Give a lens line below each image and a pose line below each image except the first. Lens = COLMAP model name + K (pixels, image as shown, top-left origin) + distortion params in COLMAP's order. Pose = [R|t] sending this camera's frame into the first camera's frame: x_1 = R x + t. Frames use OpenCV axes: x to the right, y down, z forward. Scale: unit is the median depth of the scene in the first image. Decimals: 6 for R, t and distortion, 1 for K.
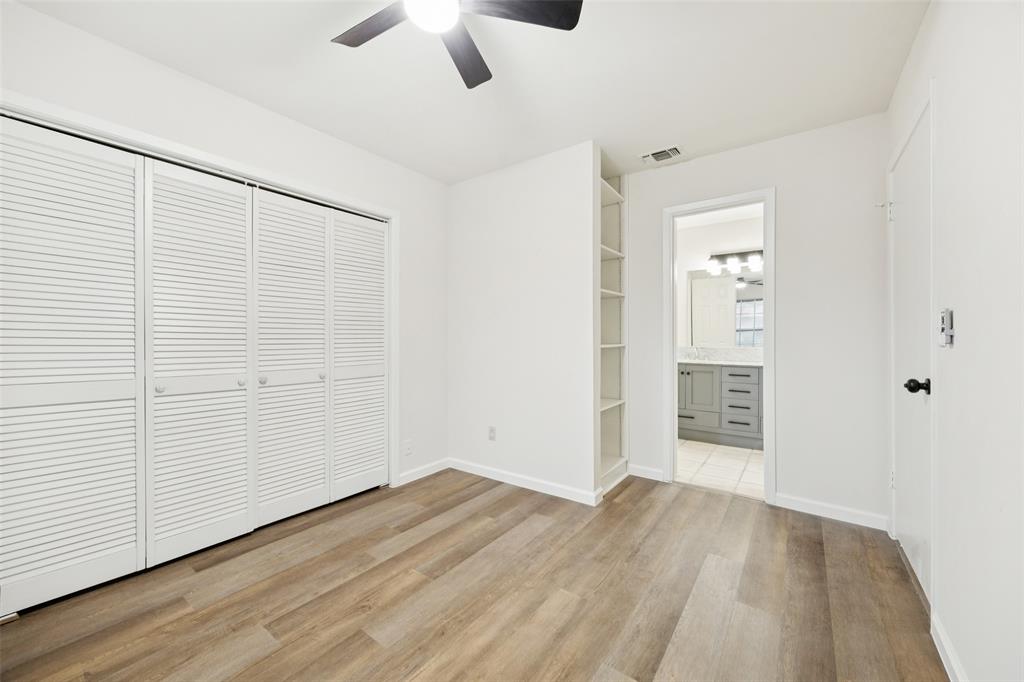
lens RADIAL K [[389.6, 0, 514.4], [0, 389.6, 338.9], [0, 0, 1]] dist [-0.005130, 0.000061]
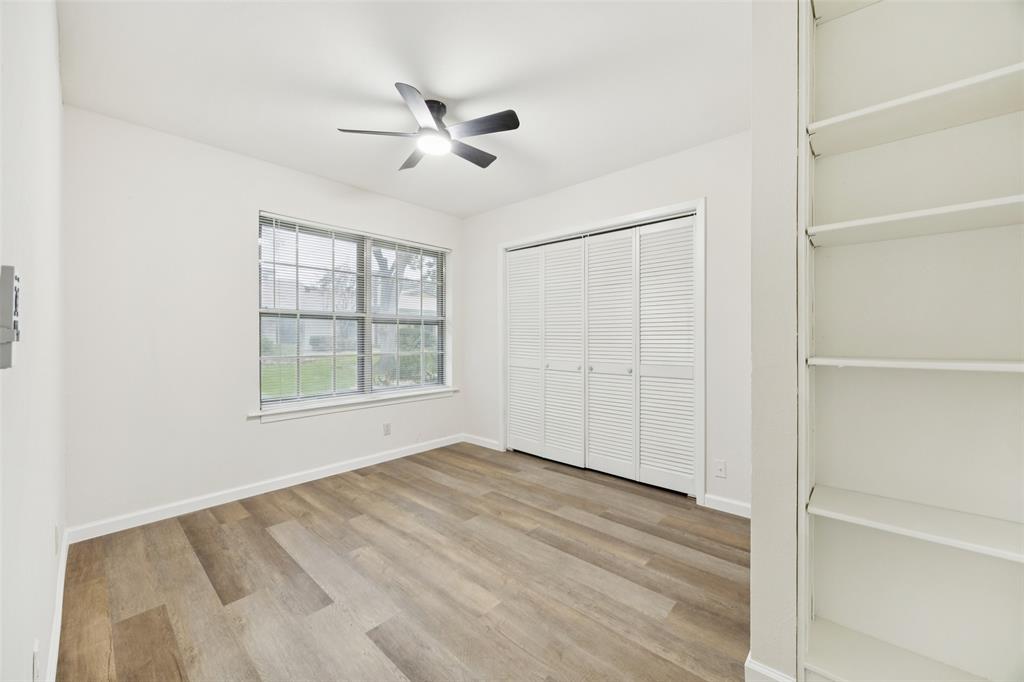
lens RADIAL K [[388.2, 0, 516.1], [0, 388.2, 335.9], [0, 0, 1]] dist [-0.001009, -0.000015]
pose [[-0.095525, -0.001933, -0.995425, 0.957431], [-0.000454, 0.999998, -0.001898, -0.012336], [0.995427, 0.000271, -0.095526, 1.007836]]
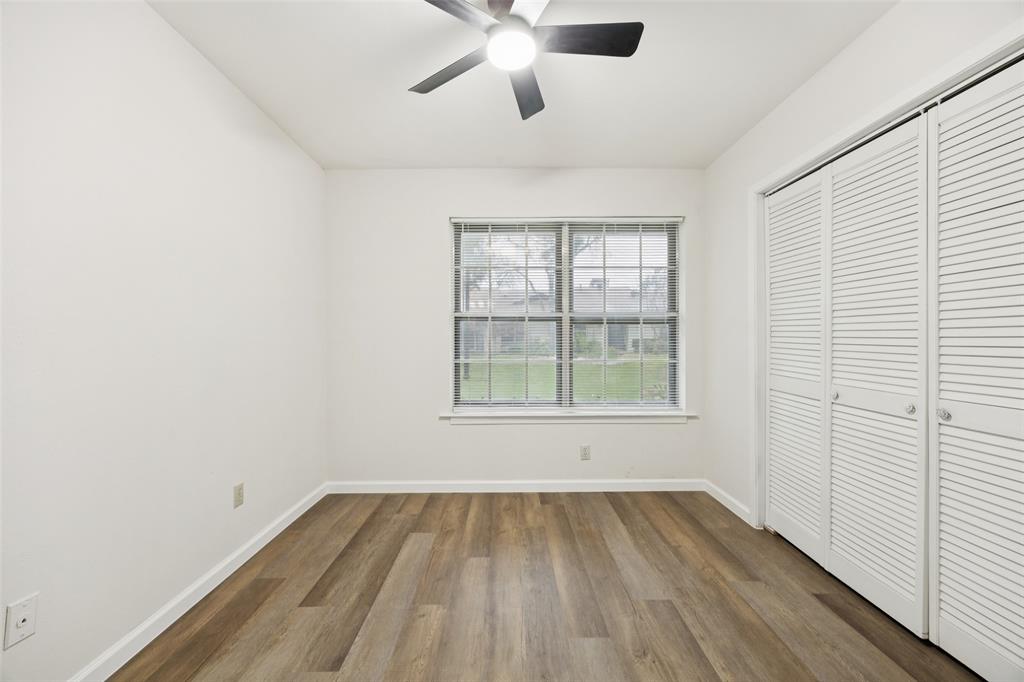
lens RADIAL K [[388.6, 0, 512.0], [0, 388.6, 341.0], [0, 0, 1]] dist [-0.004191, -0.000144]
pose [[-0.799969, 0.004334, -0.600025, 0.306186], [0.002231, 0.999988, 0.004248, -0.014113], [0.600037, 0.002059, -0.799970, 1.259796]]
